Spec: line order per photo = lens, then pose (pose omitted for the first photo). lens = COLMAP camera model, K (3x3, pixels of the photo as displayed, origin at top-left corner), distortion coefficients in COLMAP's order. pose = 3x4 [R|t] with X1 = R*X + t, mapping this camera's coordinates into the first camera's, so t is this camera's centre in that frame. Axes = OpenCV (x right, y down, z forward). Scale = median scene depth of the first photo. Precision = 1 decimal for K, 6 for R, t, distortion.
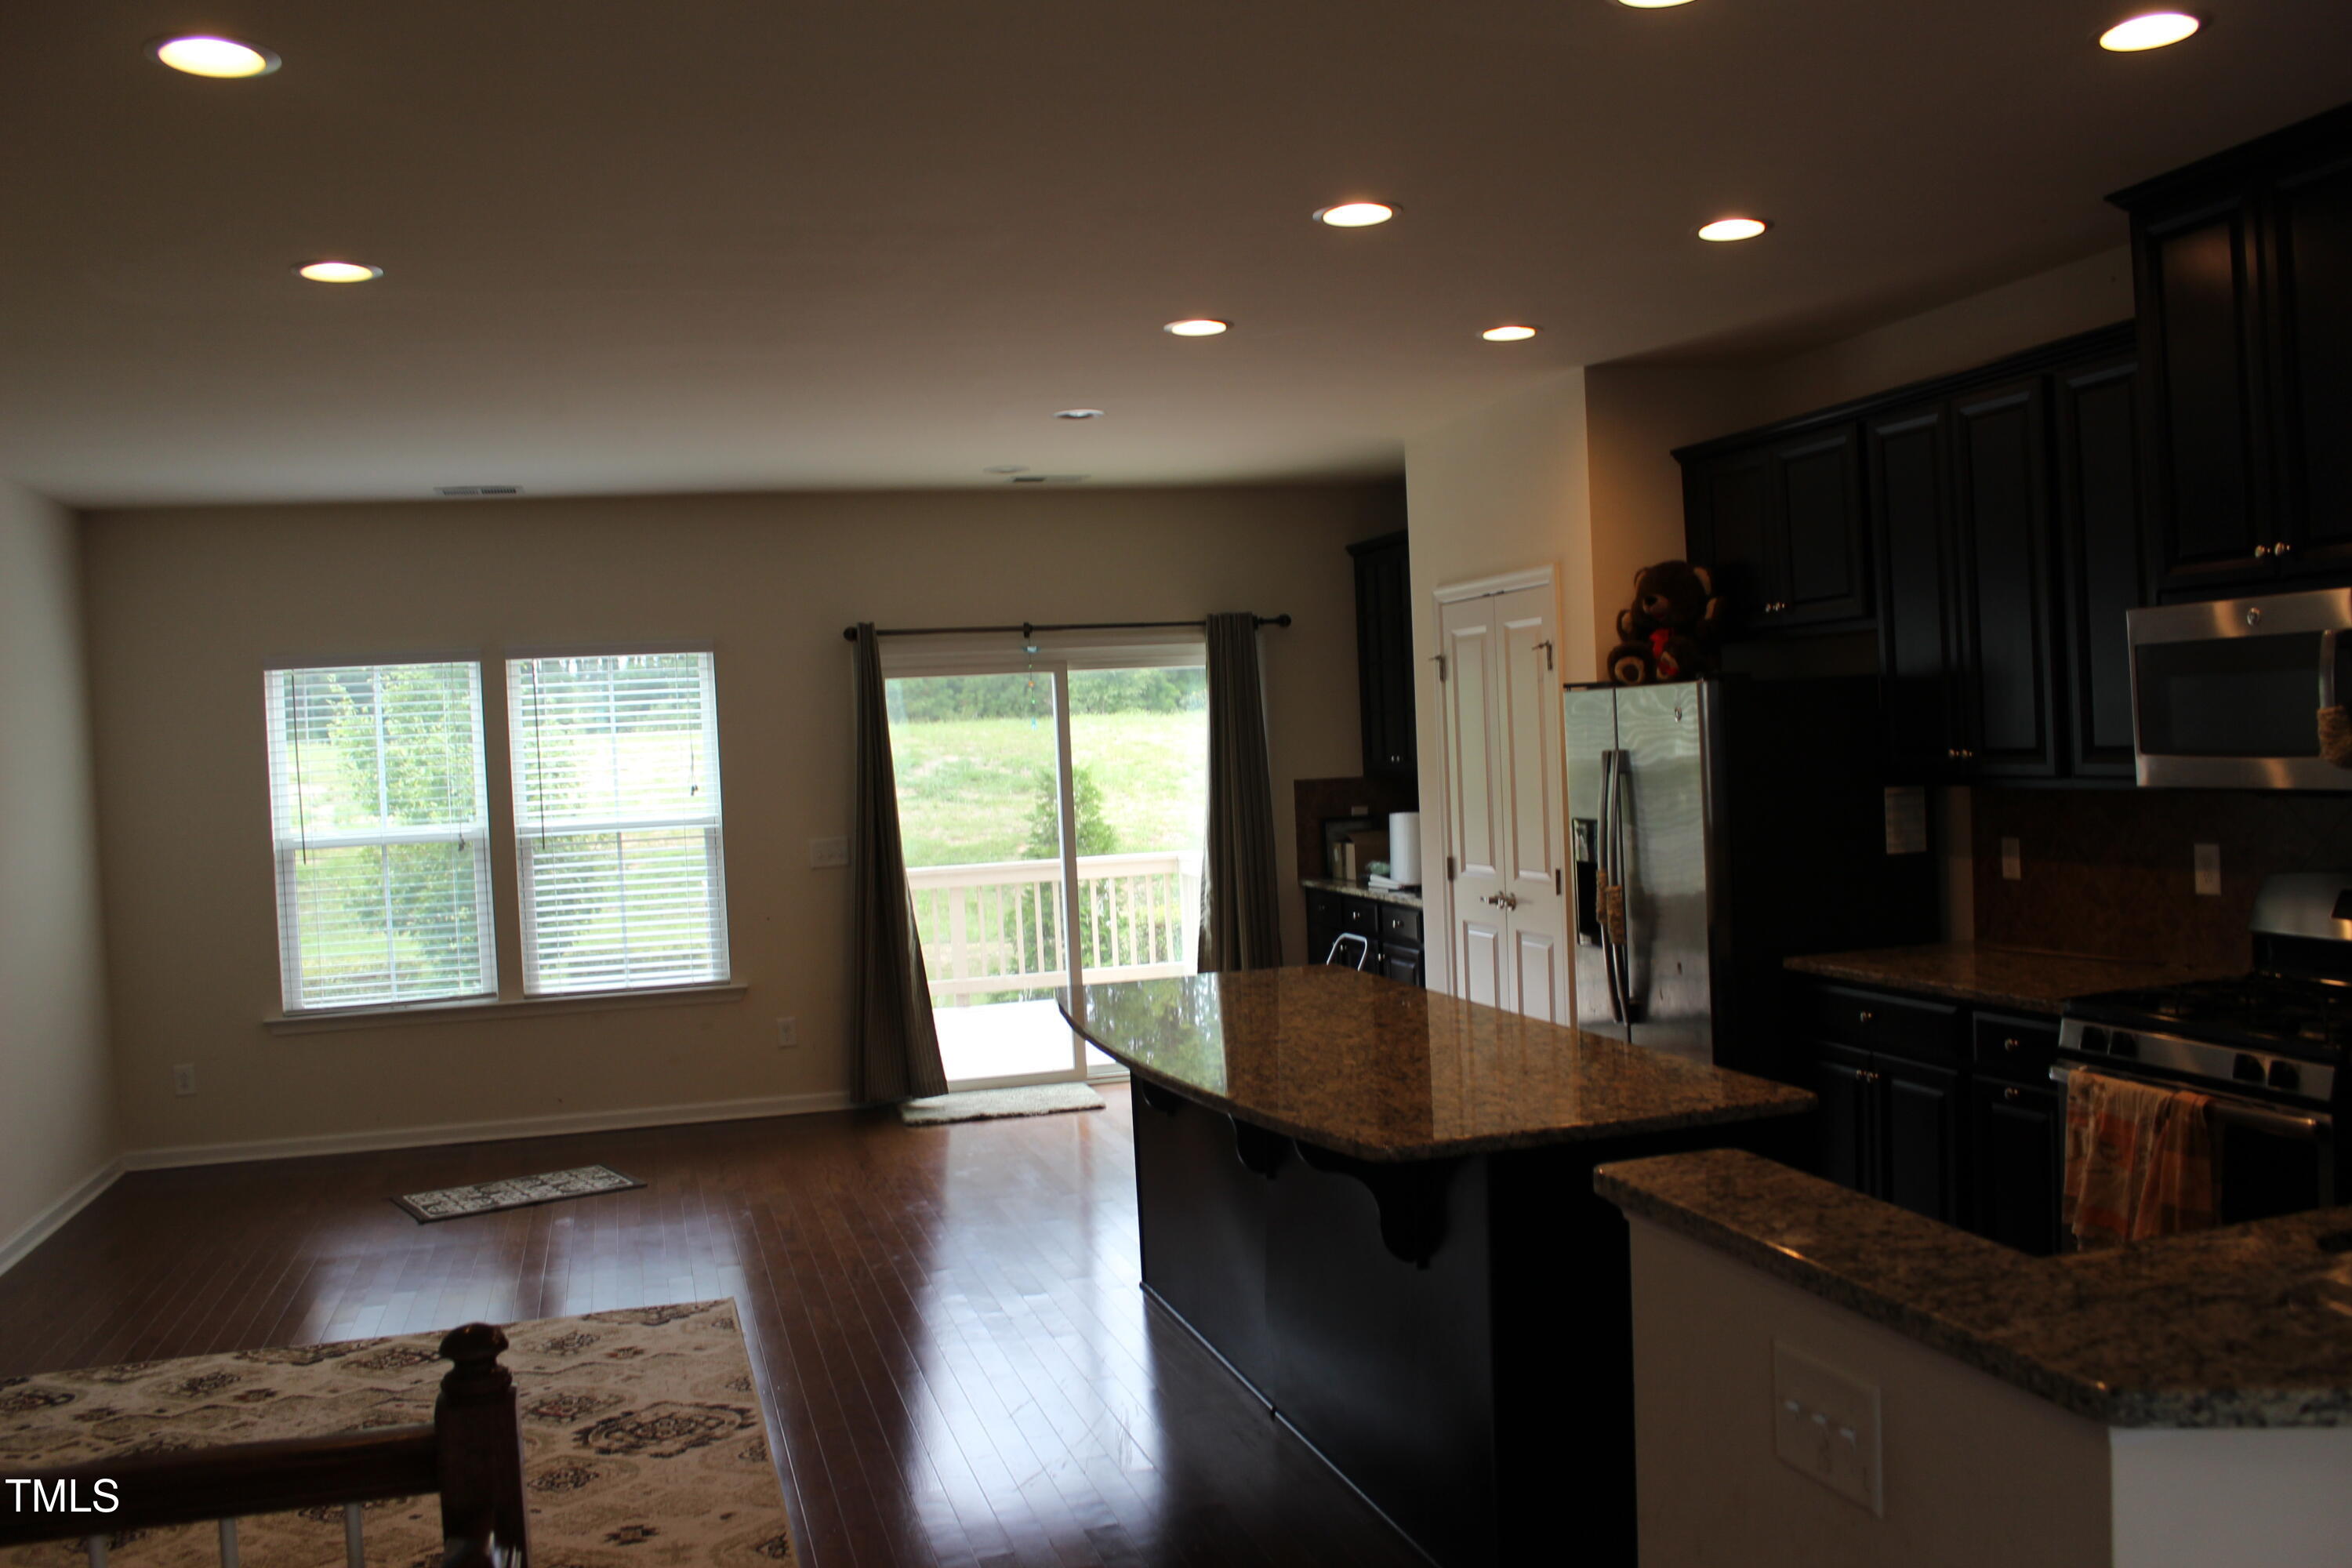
lens RADIAL K [[1977.8, 0, 1176.4], [0, 1977.8, 790.7], [0, 0, 1]] dist [-0.153453, 0.151138]
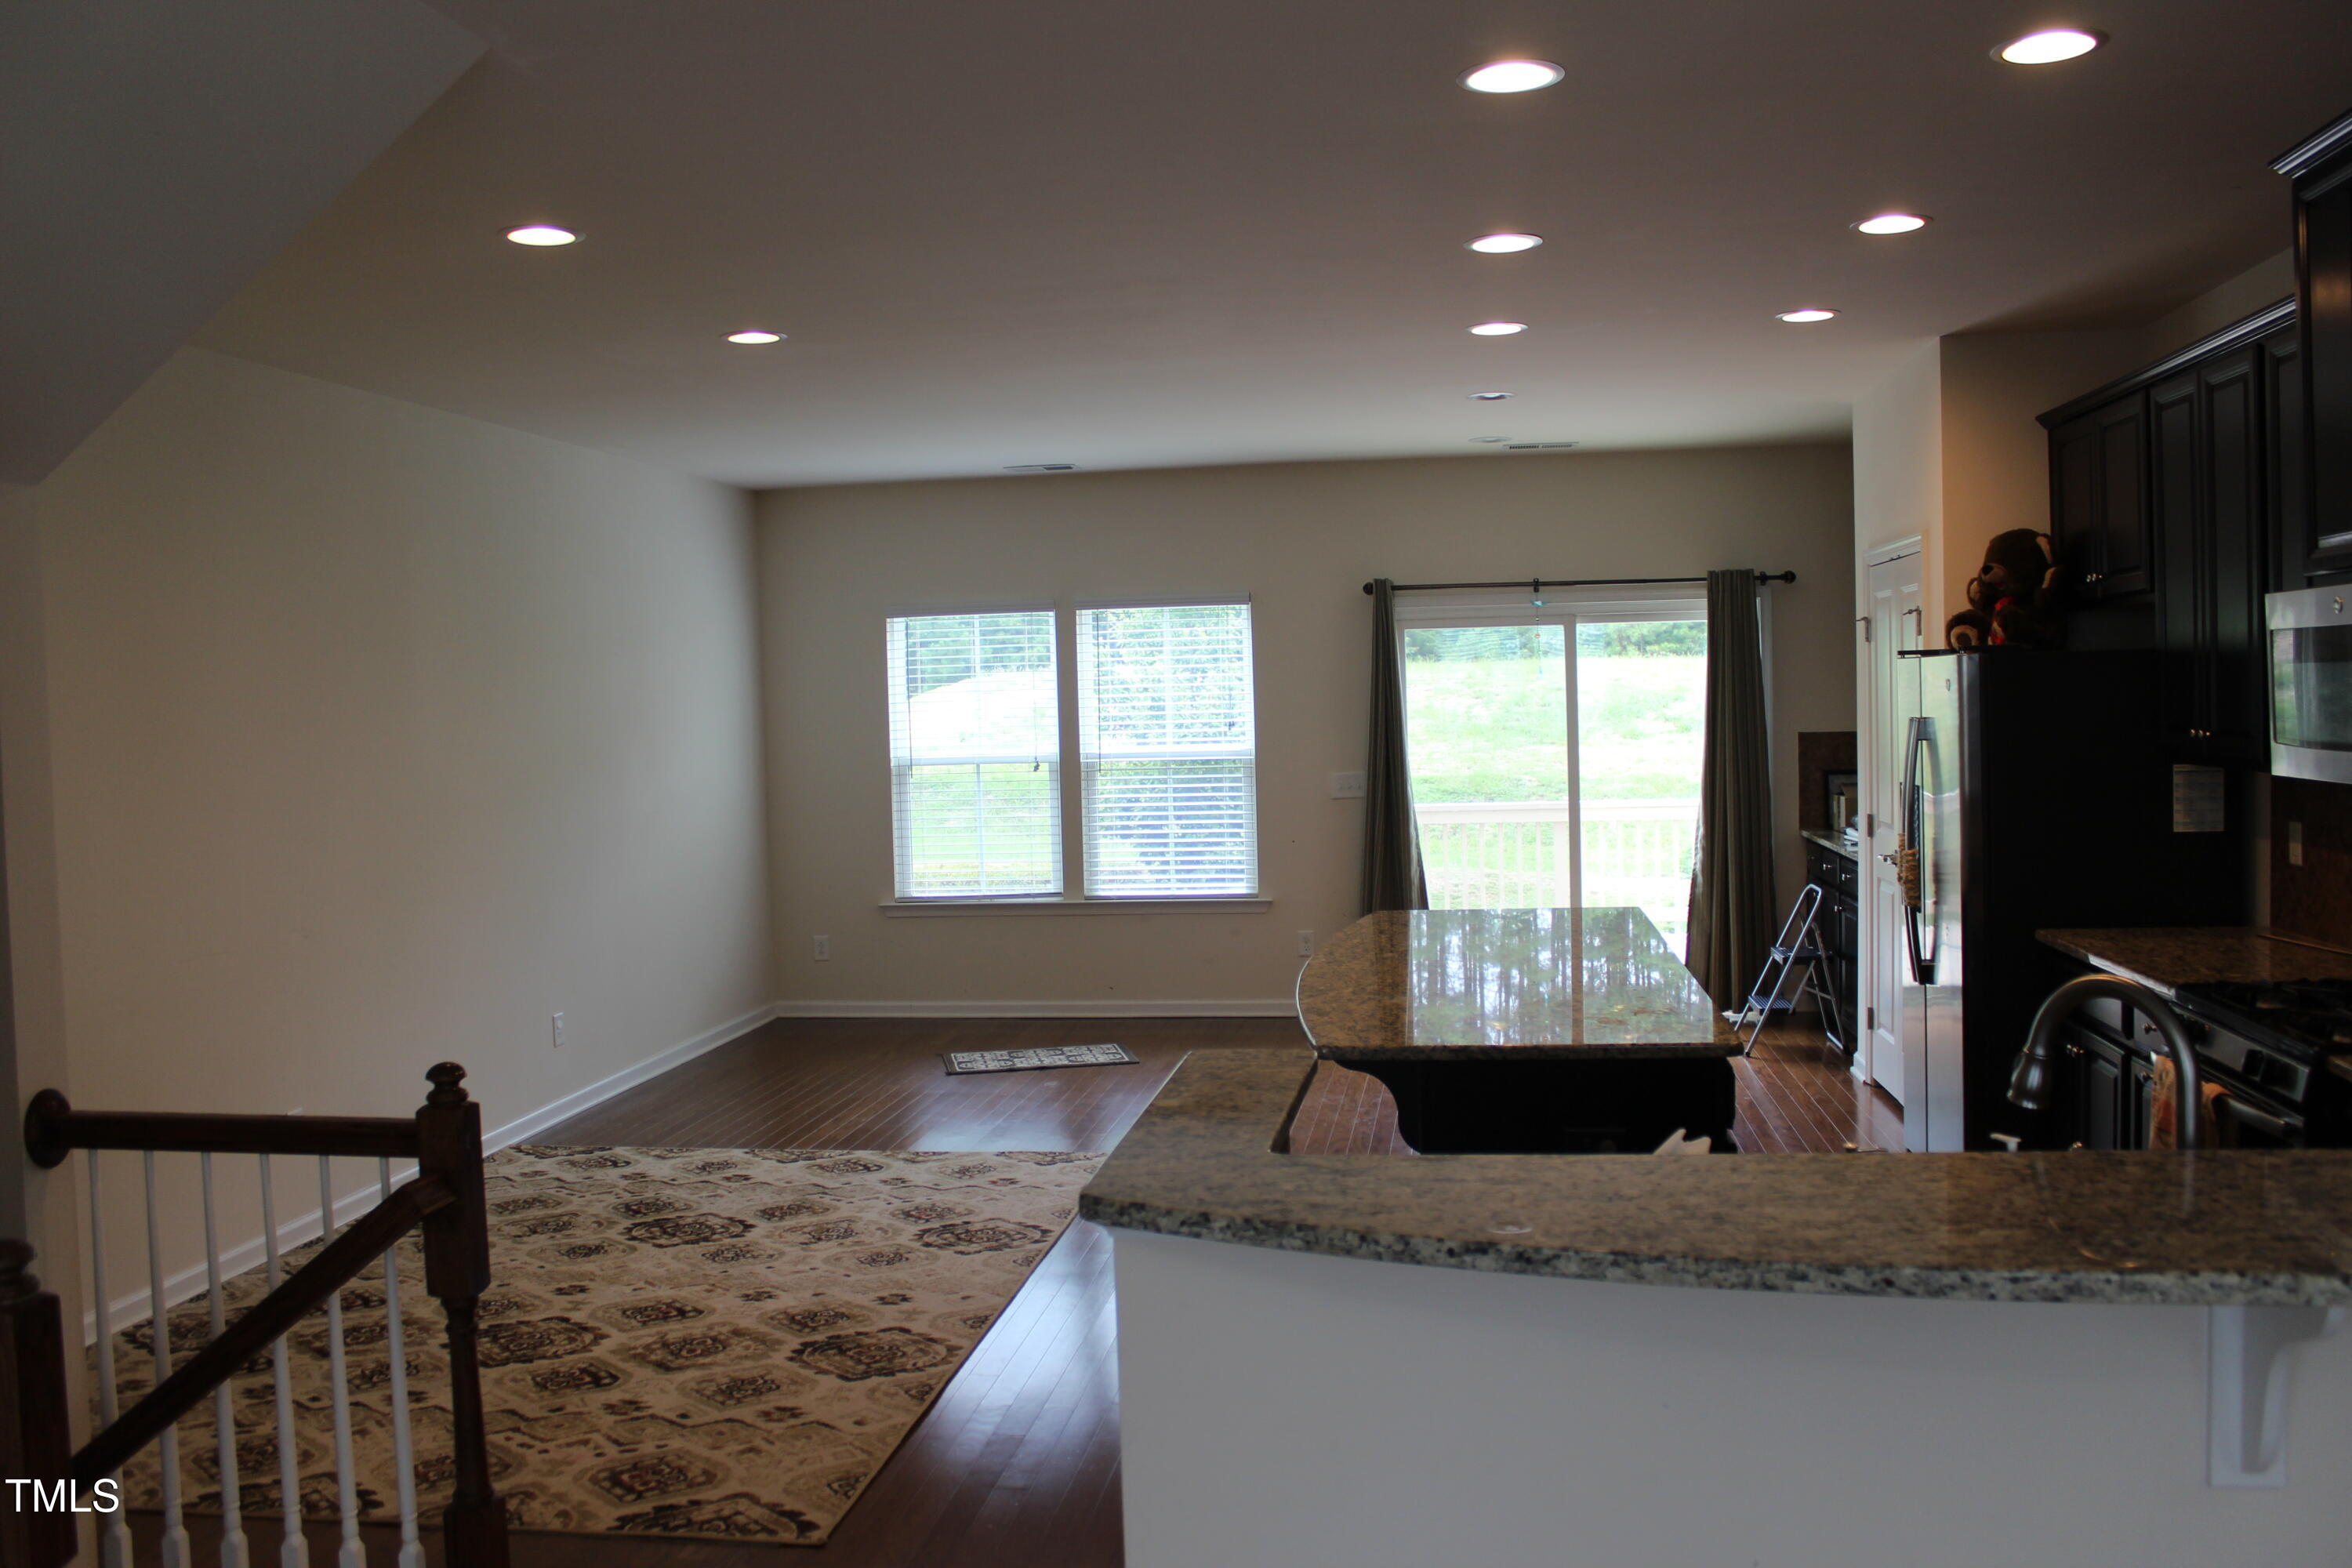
lens RADIAL K [[1977.8, 0, 1176.4], [0, 1977.8, 790.7], [0, 0, 1]] dist [-0.153453, 0.151138]
pose [[0.908926, 0.041518, -0.414886, 0.233806], [-0.025903, 0.998731, 0.043197, -0.012976], [0.416153, -0.028516, 0.908848, -0.067636]]
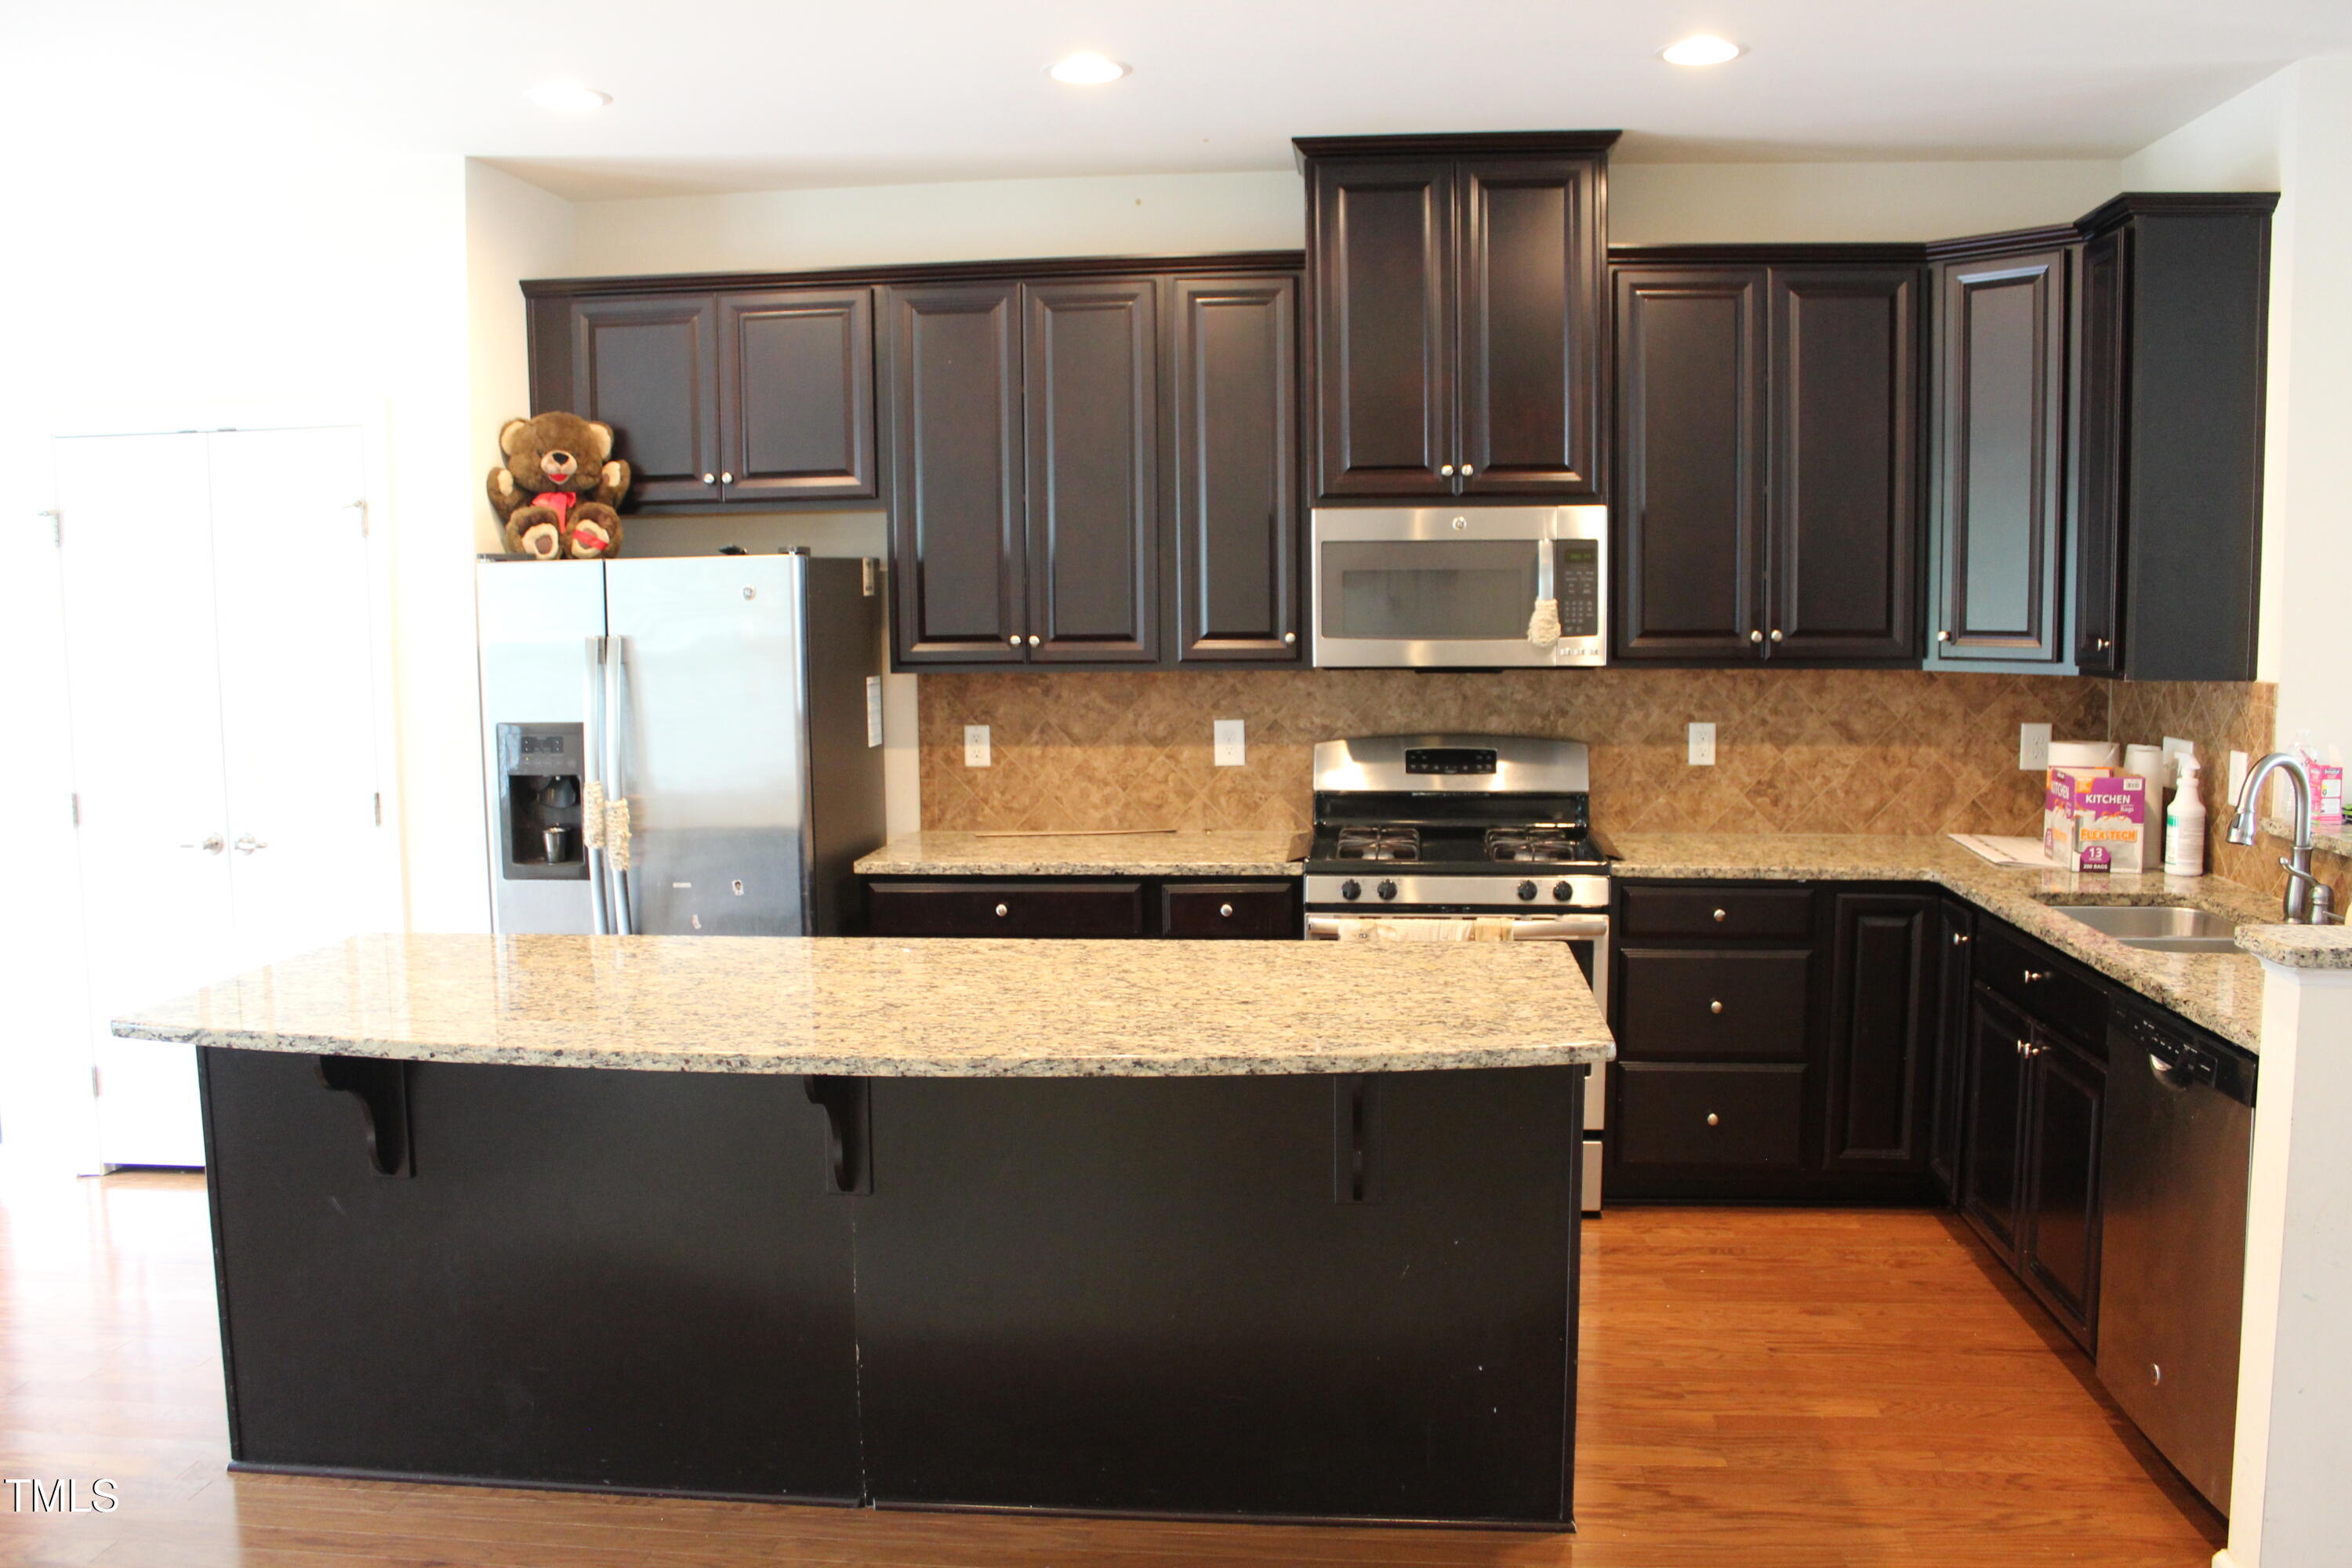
lens RADIAL K [[1977.8, 0, 1176.4], [0, 1977.8, 790.7], [0, 0, 1]] dist [-0.153453, 0.151138]
pose [[0.365622, -0.058383, 0.928931, -0.368576], [0.017187, 0.998284, 0.055977, 0.001403], [-0.930605, -0.004501, 0.365998, 0.380040]]
